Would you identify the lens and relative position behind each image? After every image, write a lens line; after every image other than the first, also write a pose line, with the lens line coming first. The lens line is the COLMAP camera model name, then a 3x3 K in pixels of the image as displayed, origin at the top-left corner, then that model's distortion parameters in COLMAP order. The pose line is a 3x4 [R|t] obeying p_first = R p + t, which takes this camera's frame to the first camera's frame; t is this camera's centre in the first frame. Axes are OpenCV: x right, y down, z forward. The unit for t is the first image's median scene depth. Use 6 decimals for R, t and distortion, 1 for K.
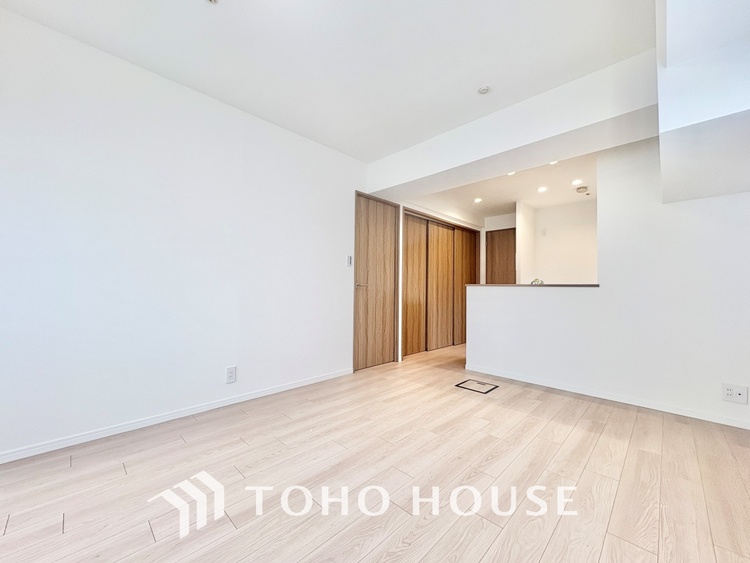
lens RADIAL K [[298.6, 0, 375.0], [0, 298.6, 281.5], [0, 0, 1]] dist [-0.001051, -0.000790]
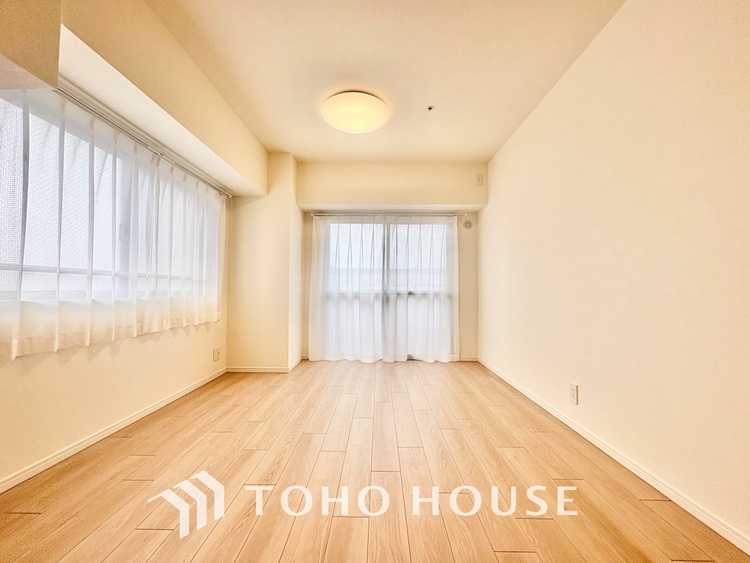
lens RADIAL K [[298.6, 0, 375.0], [0, 298.6, 281.5], [0, 0, 1]] dist [-0.001051, -0.000790]
pose [[-0.725182, -0.034674, -0.687684, 0.455615], [0.004666, 0.998461, -0.055264, 0.049766], [0.688541, -0.043285, -0.723904, 1.168741]]
